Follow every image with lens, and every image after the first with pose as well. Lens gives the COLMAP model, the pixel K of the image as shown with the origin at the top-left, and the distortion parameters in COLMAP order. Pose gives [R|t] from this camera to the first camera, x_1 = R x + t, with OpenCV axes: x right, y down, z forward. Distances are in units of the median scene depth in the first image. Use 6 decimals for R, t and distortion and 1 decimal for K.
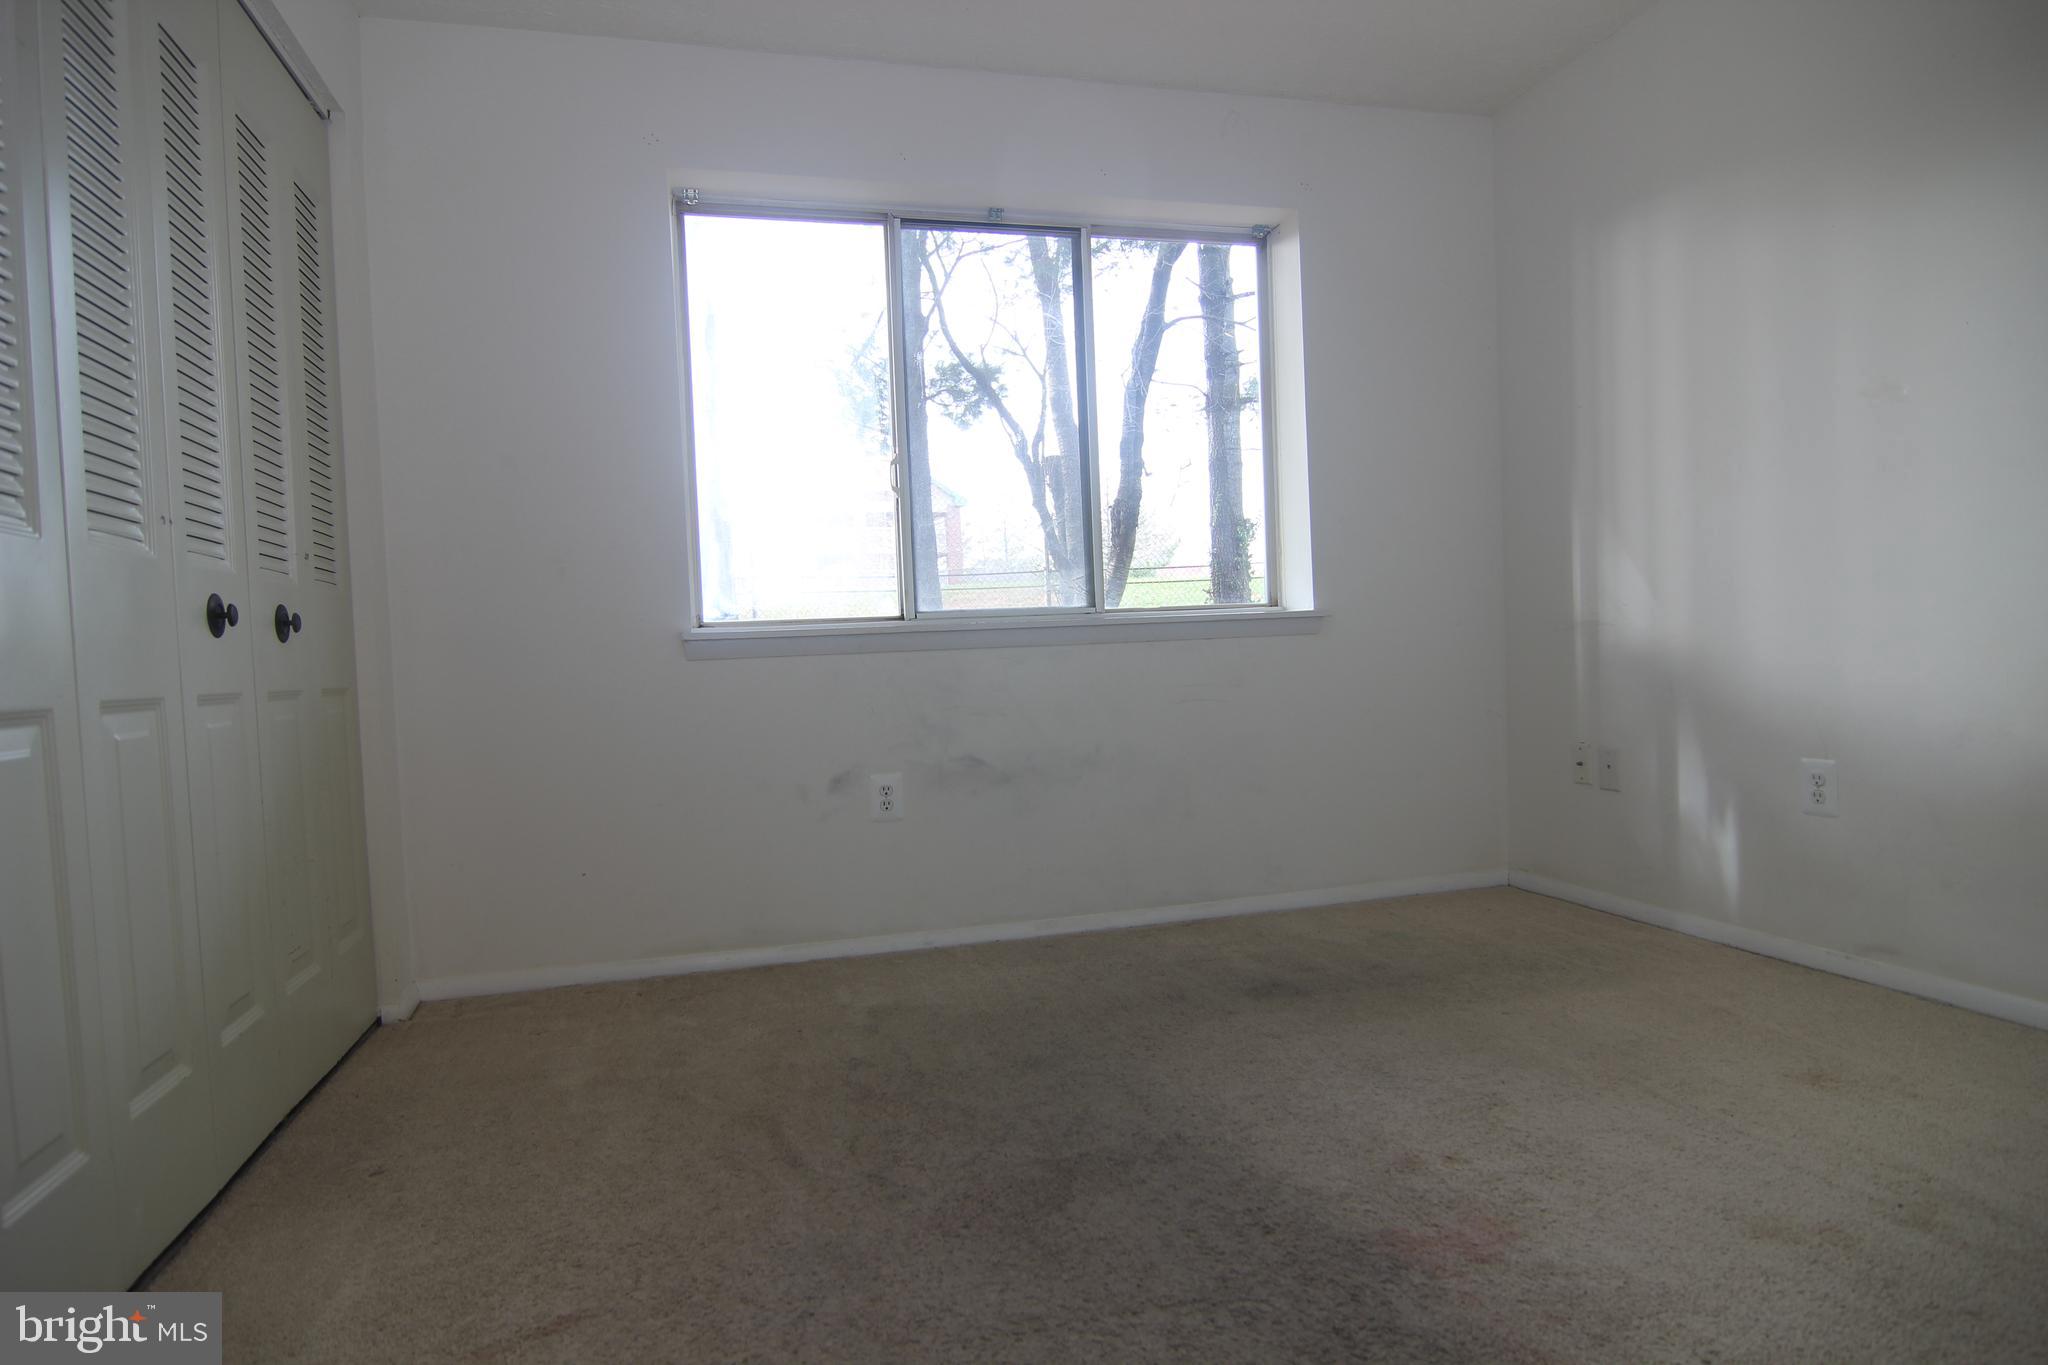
lens RADIAL K [[1154.2, 0, 1034.7], [0, 1154.2, 672.1], [0, 0, 1]] dist [-0.010163, -0.008509]
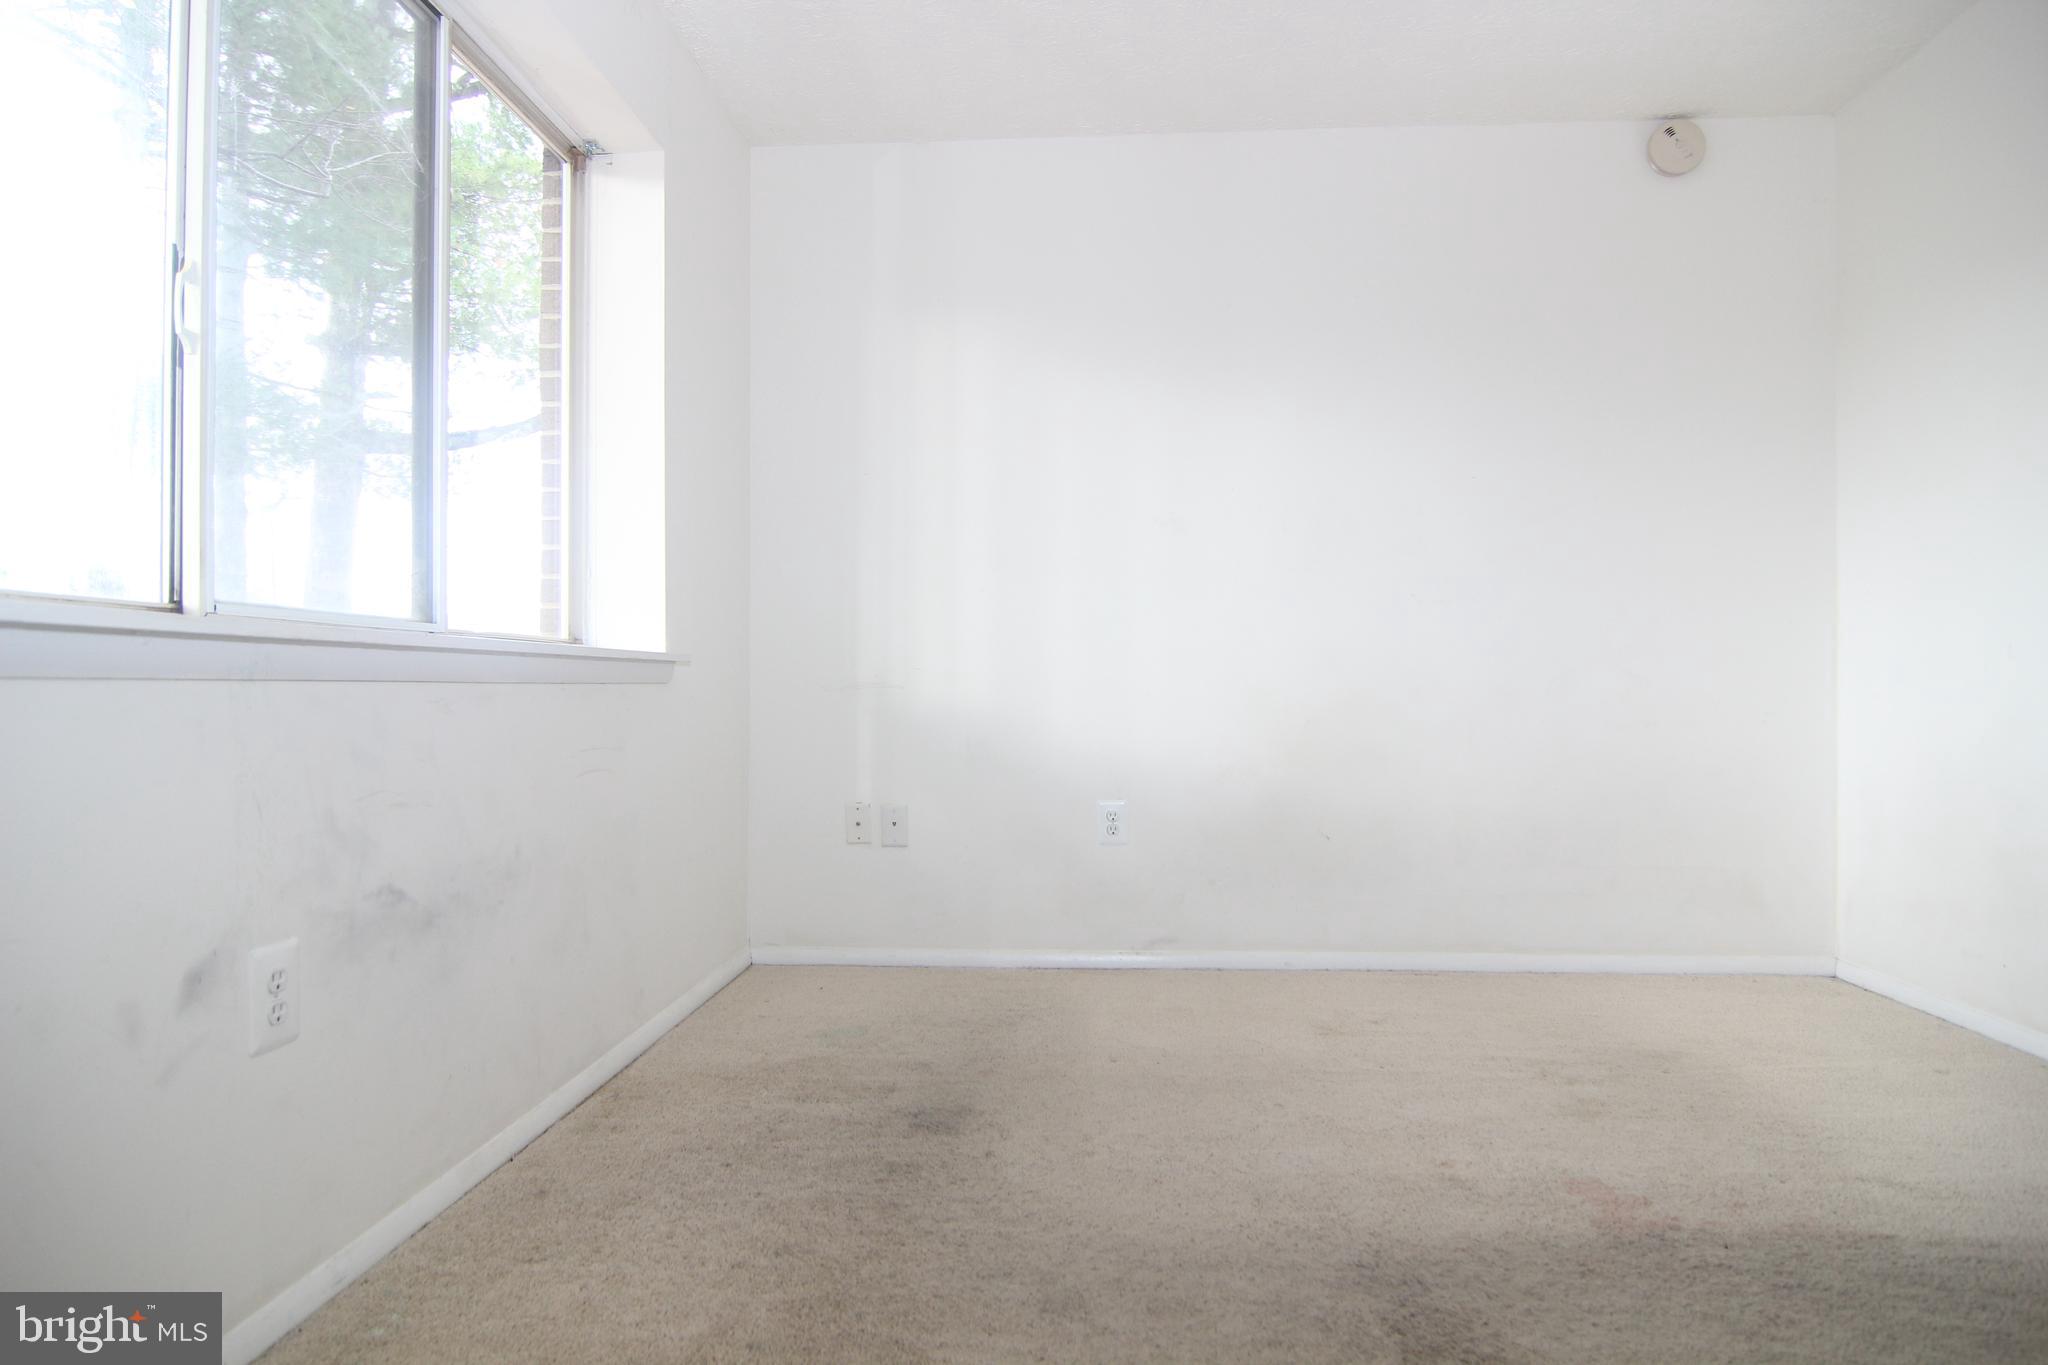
lens RADIAL K [[1154.2, 0, 1026.9], [0, 1154.2, 686.5], [0, 0, 1]] dist [-0.010163, -0.008509]
pose [[0.336344, 0.041496, 0.940825, -0.461124], [0.006044, 0.998913, -0.046218, 0.007961], [-0.941720, 0.021231, 0.335728, 0.558353]]
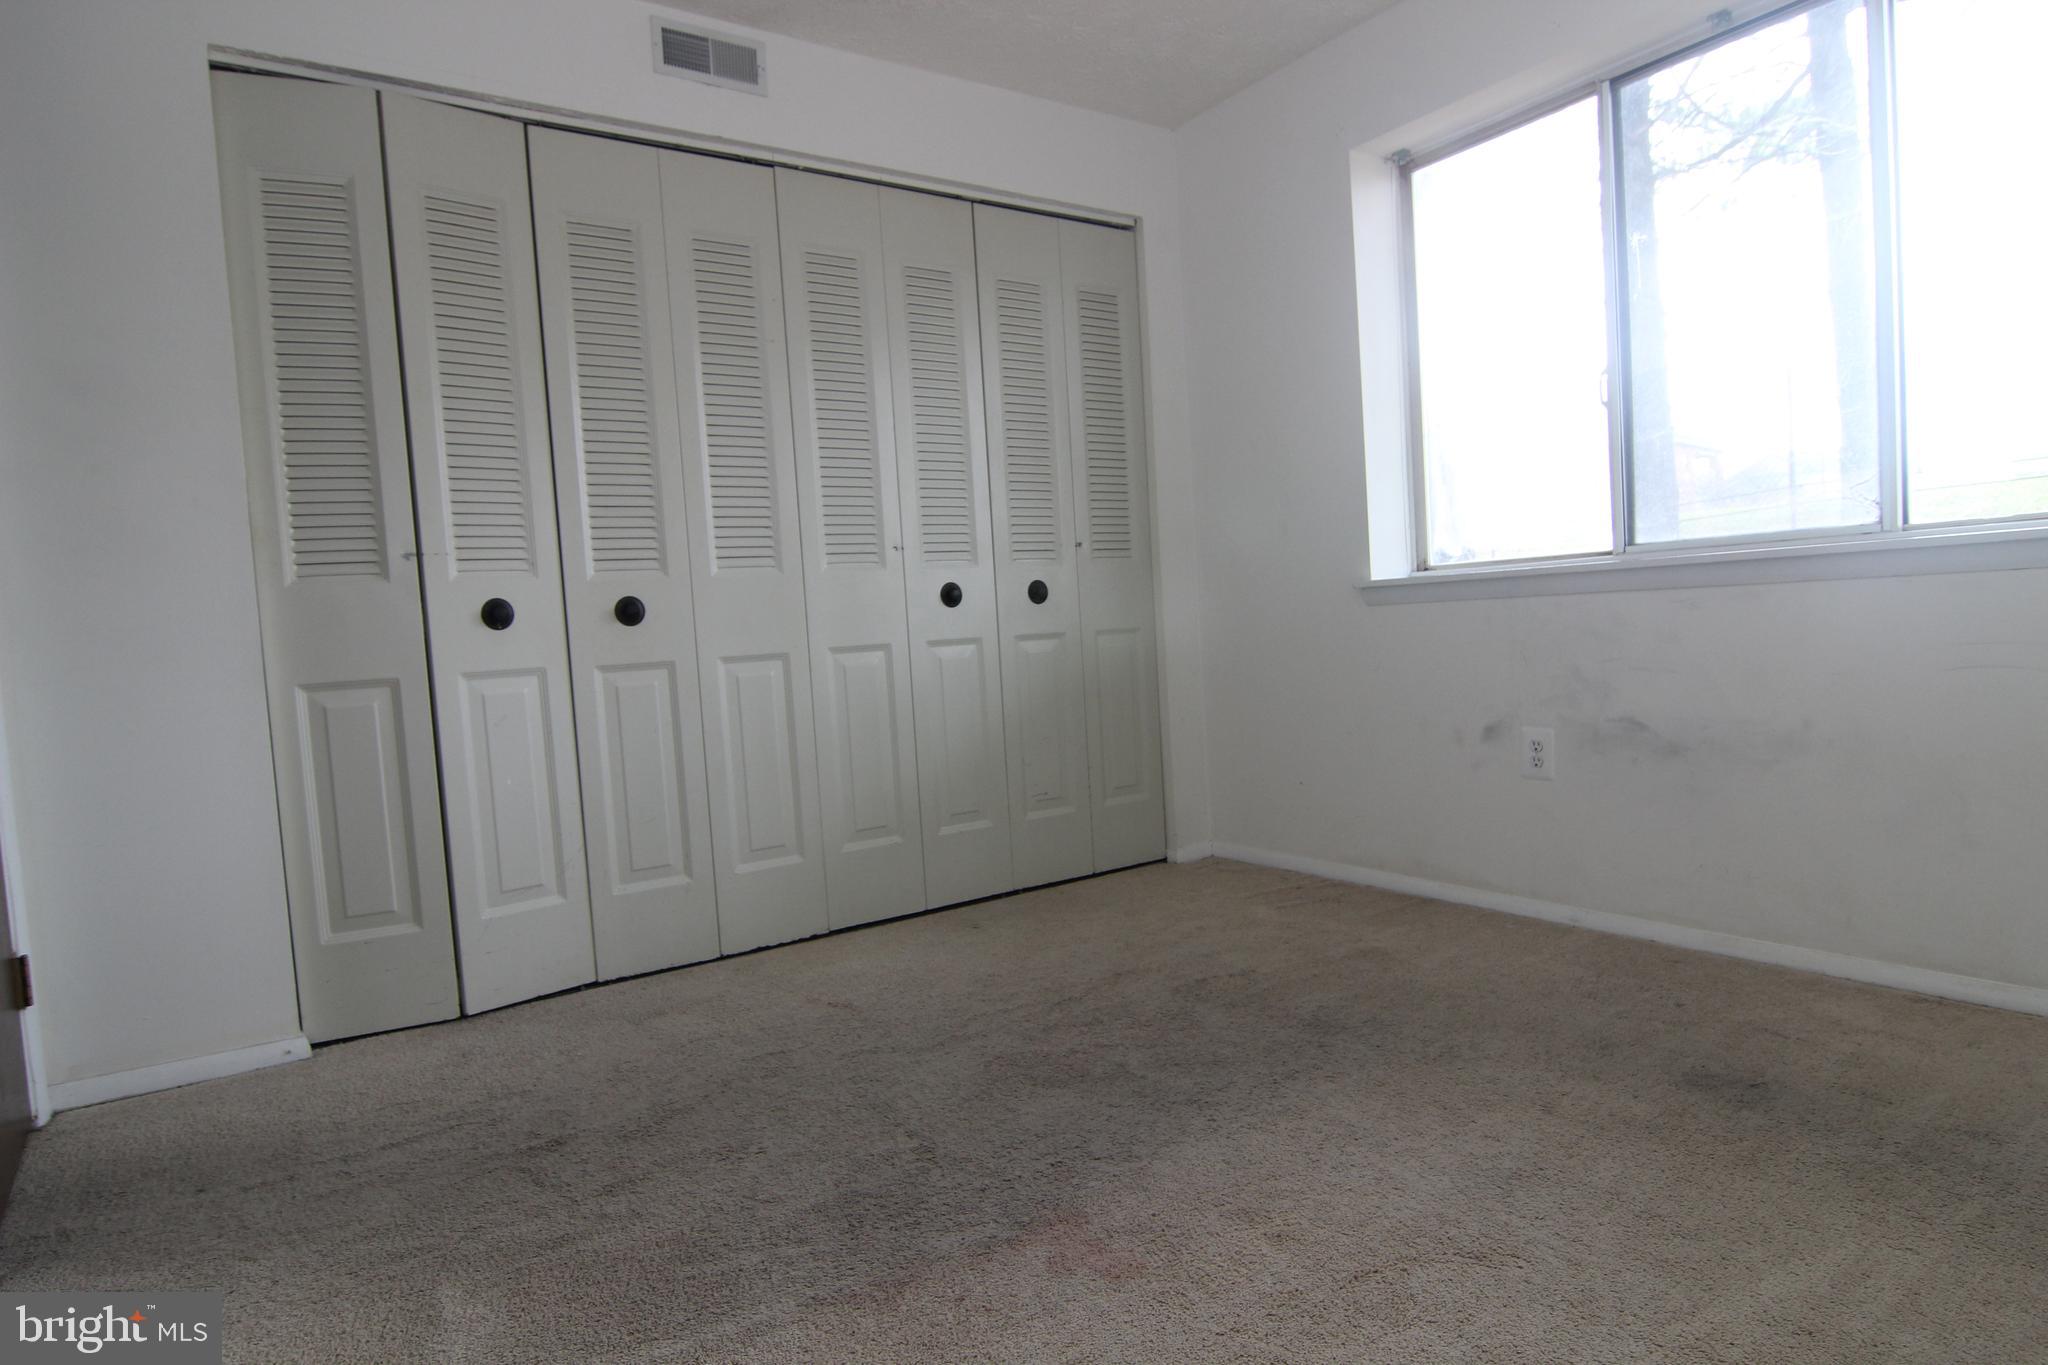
lens RADIAL K [[1154.2, 0, 1026.7], [0, 1154.2, 682.3], [0, 0, 1]] dist [-0.010163, -0.008509]
pose [[0.330822, 0.072895, -0.940874, 0.599000], [0.026663, 0.995892, 0.086533, -0.039031], [0.943316, -0.053713, 0.327520, 0.312573]]
